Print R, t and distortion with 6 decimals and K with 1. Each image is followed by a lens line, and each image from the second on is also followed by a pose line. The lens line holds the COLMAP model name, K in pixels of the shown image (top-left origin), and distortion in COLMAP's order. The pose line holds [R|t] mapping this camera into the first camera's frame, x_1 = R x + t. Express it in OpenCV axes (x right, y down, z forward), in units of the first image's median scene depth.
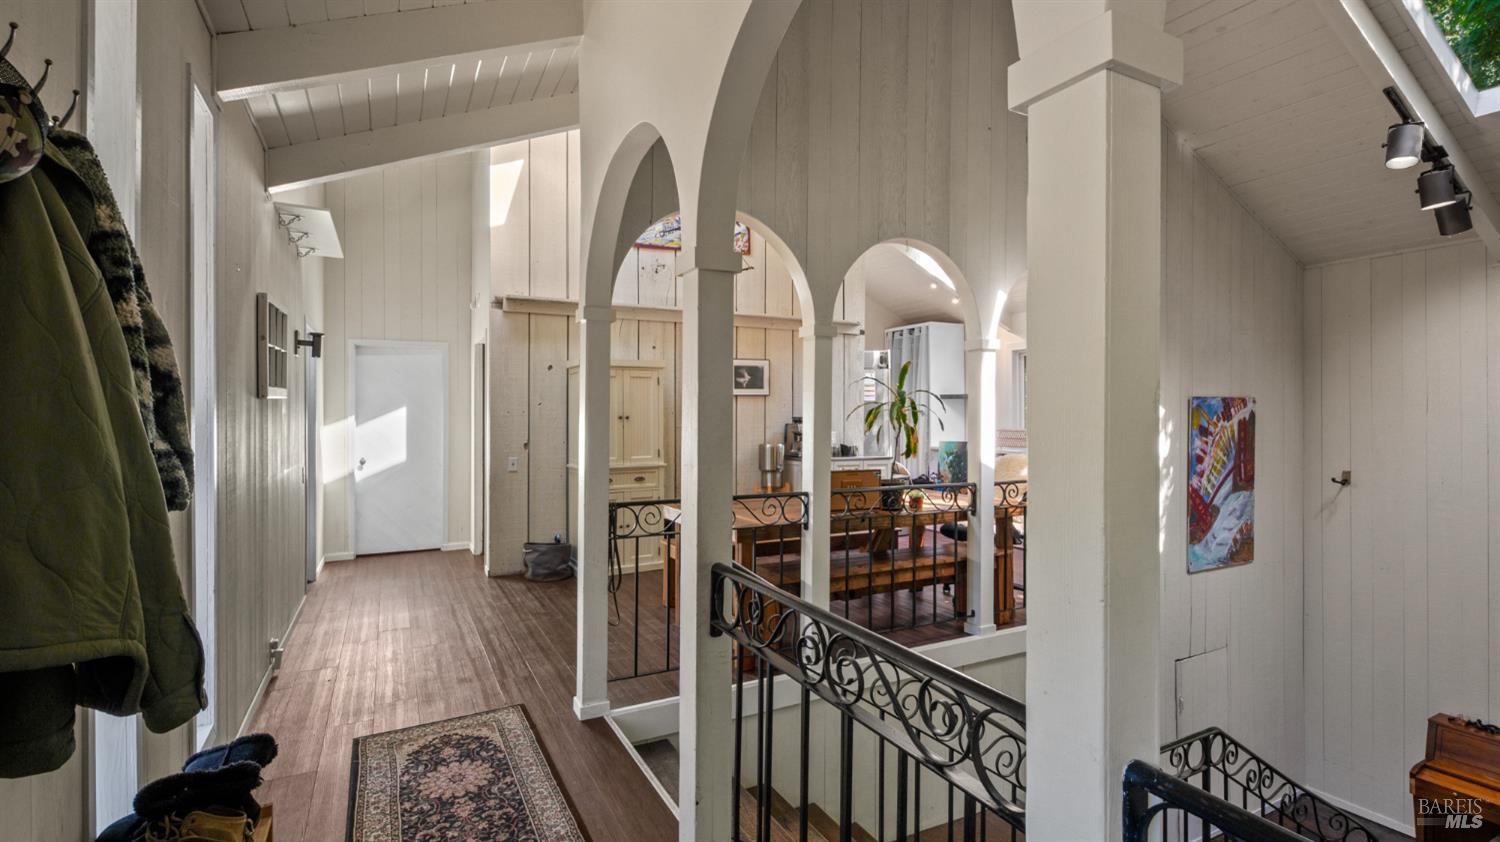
lens RADIAL K [[678.0, 0, 753.0], [0, 678.0, 414.2], [0, 0, 1]] dist [0.012721, -0.007428]
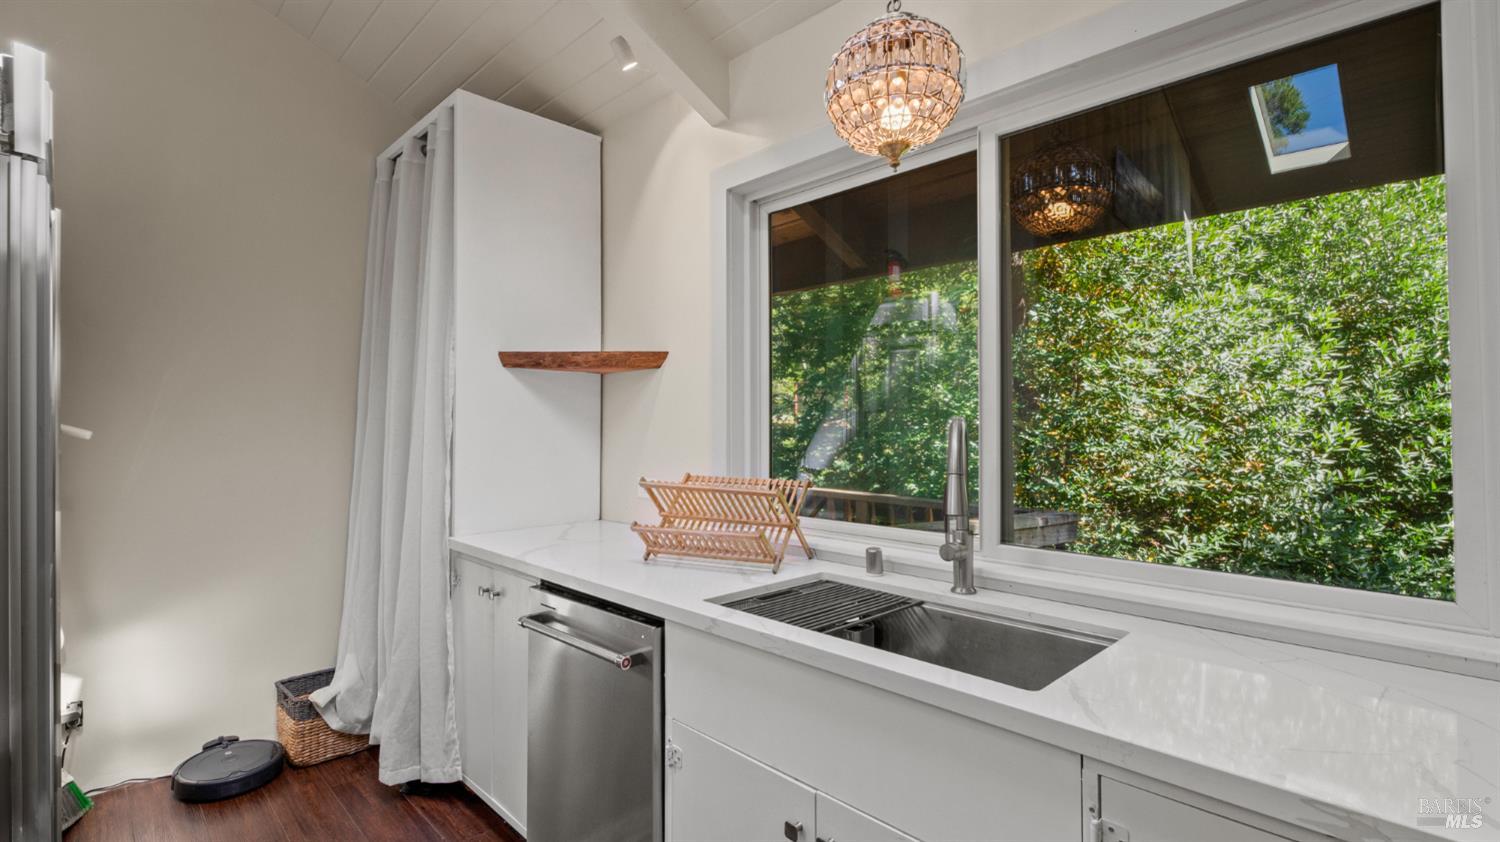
lens RADIAL K [[678.0, 0, 746.3], [0, 678.0, 418.8], [0, 0, 1]] dist [0.012721, -0.007428]
pose [[0.963423, 0.007653, 0.267875, 0.523596], [-0.003435, 0.999863, -0.016213, 0.006942], [-0.267962, 0.014700, 0.963317, 1.214011]]
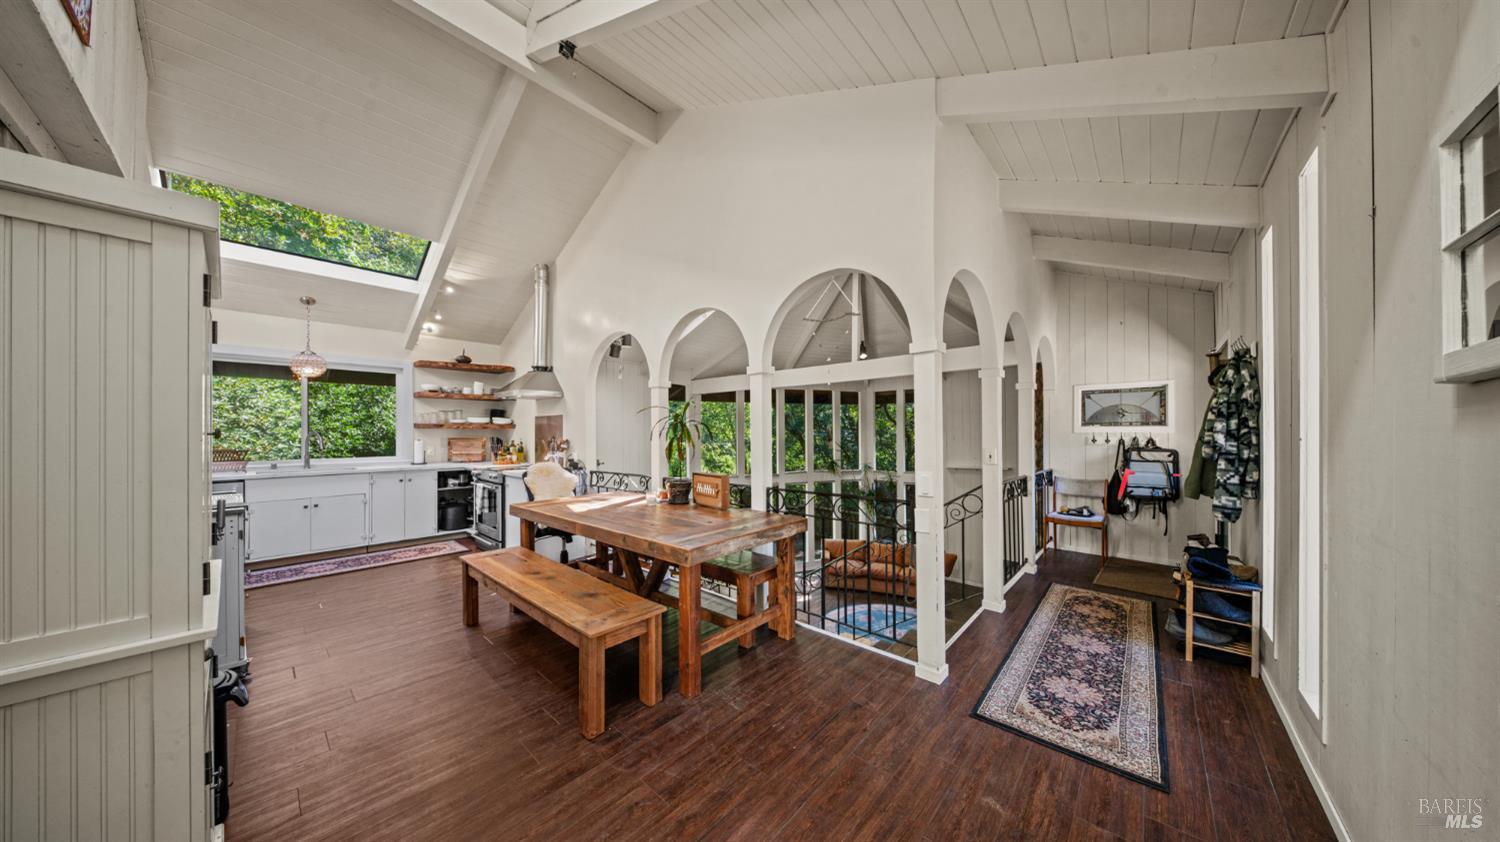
lens RADIAL K [[444.4, 0, 742.8], [0, 444.4, 431.0], [0, 0, 1]] dist [-0.000253, -0.000005]
pose [[-0.329709, 0.005032, 0.944069, -0.509522], [-0.000130, 0.999986, -0.005375, 0.004490], [-0.944083, -0.001894, -0.329703, 0.919676]]
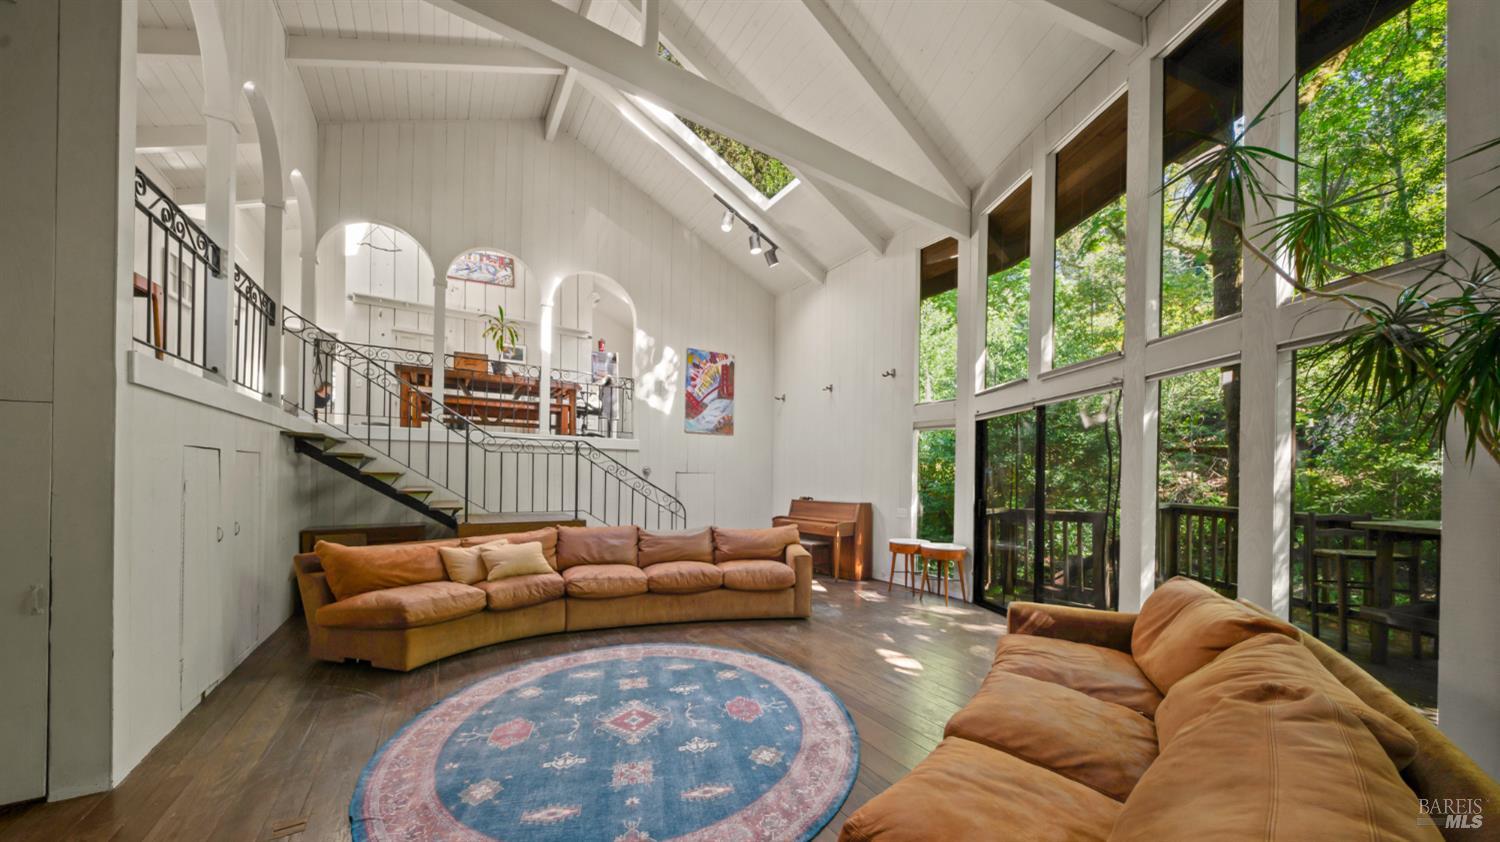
lens RADIAL K [[483.2, 0, 744.8], [0, 483.2, 477.5], [0, 0, 1]] dist [0.000949, -0.000030]
pose [[0.997597, 0.012721, 0.068109, 0.703445], [-0.012894, 0.999915, 0.002106, 0.356771], [-0.068076, -0.002979, 0.997676, -0.479787]]
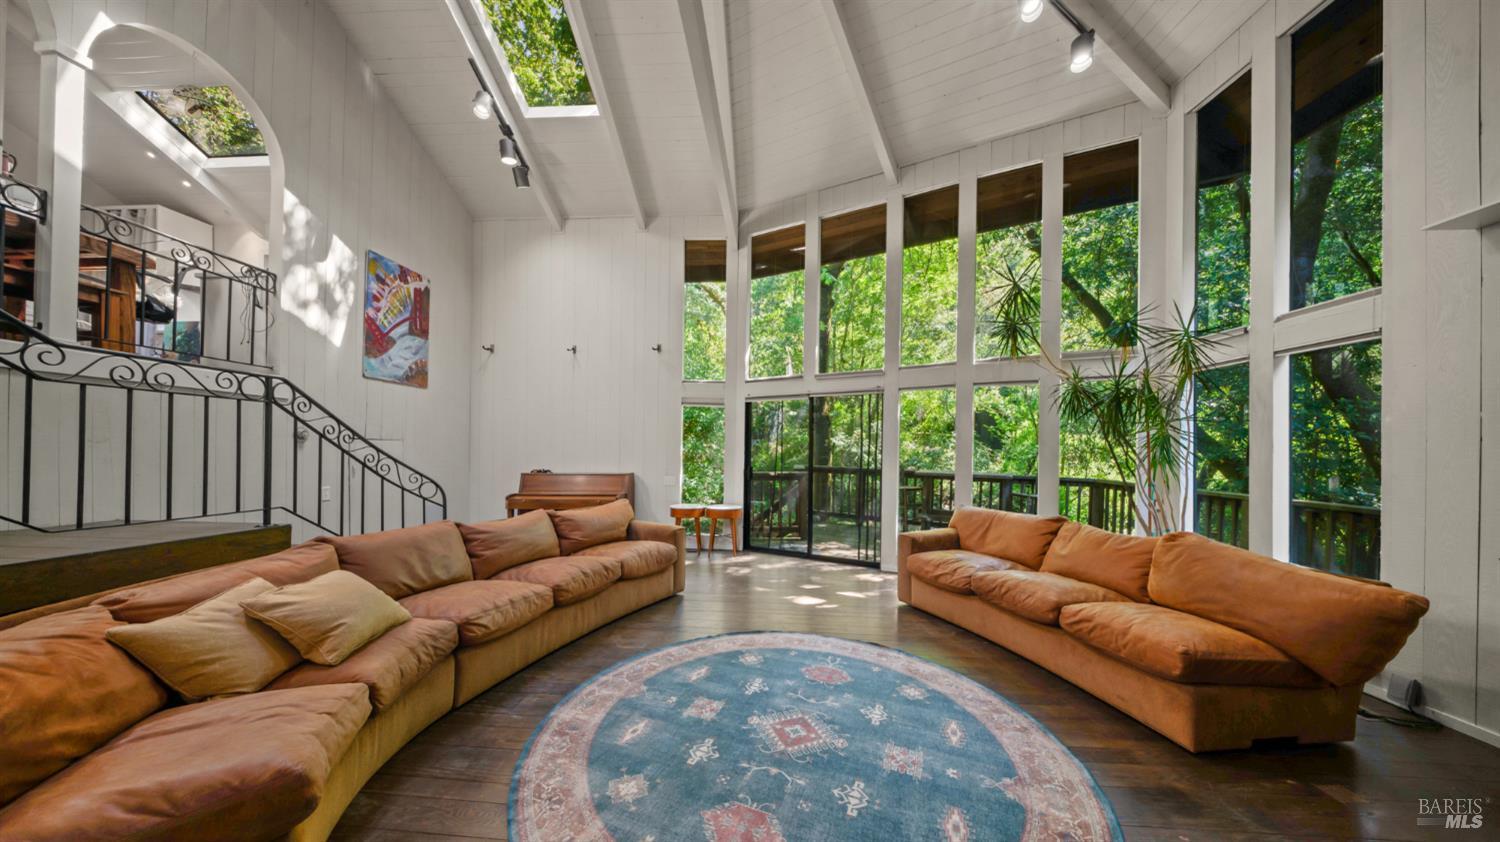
lens RADIAL K [[472.2, 0, 740.6], [0, 472.2, 451.2], [0, 0, 1]] dist [0.002532, -0.000140]
pose [[0.536149, 0.009523, 0.844070, 0.236878], [-0.015998, 0.999871, -0.001119, 0.361976], [-0.843972, -0.012904, 0.536232, -0.151460]]
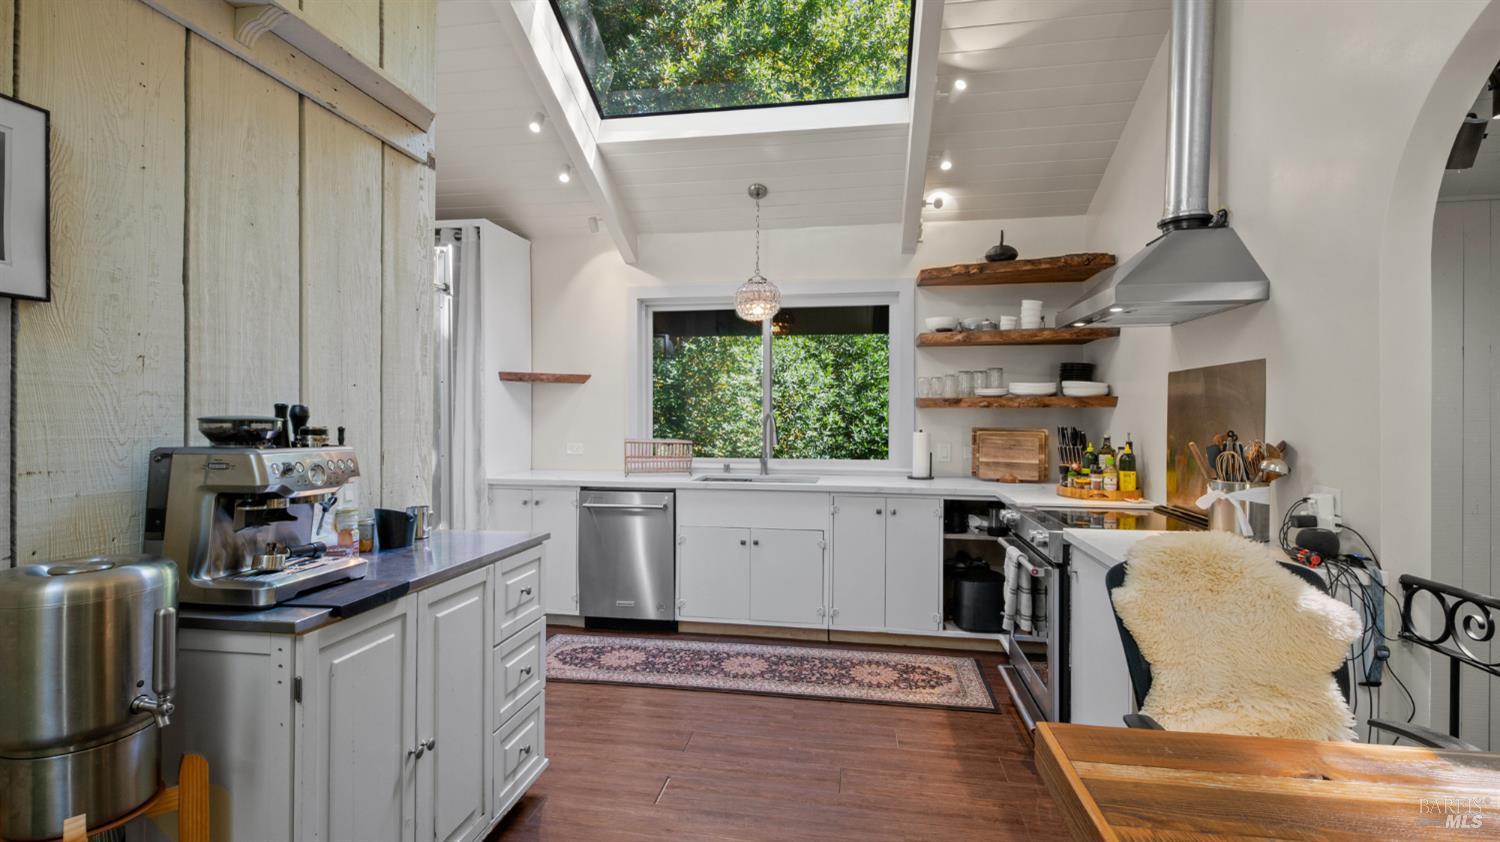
lens RADIAL K [[678.0, 0, 744.0], [0, 678.0, 421.6], [0, 0, 1]] dist [0.012721, -0.007428]
pose [[0.621304, -0.003017, 0.783563, -0.004157], [-0.006838, 0.999934, 0.009272, 0.003174], [-0.783539, -0.011119, 0.621243, 0.962901]]
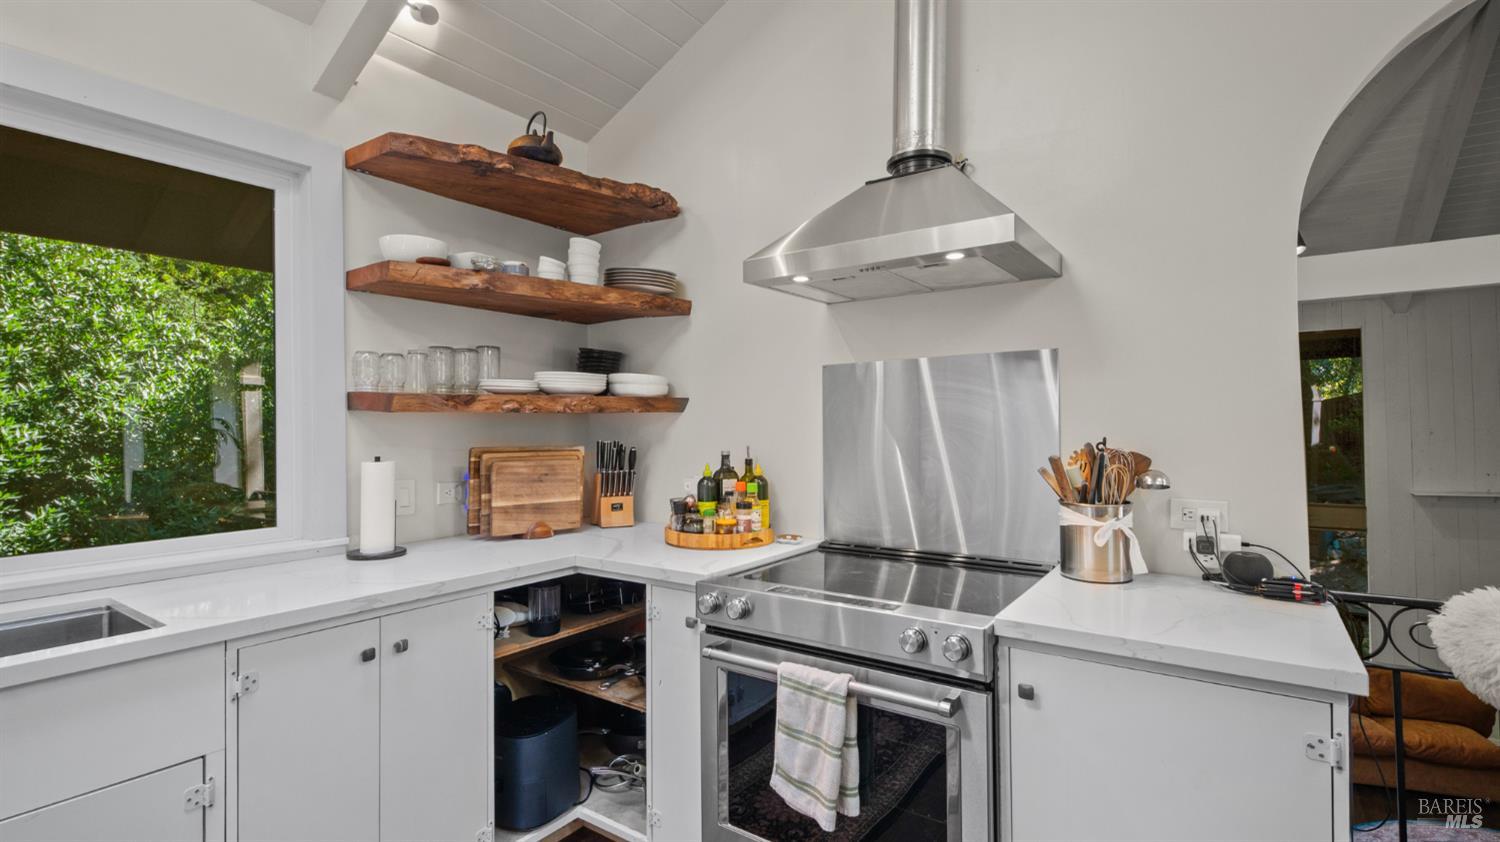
lens RADIAL K [[686.3, 0, 745.9], [0, 686.3, 423.8], [0, 0, 1]] dist [0.008289, -0.003197]
pose [[-0.437562, 0.012783, 0.899097, 0.309815], [0.010867, 0.999901, -0.008928, 0.005744], [-0.899122, 0.005864, -0.437658, 1.292950]]
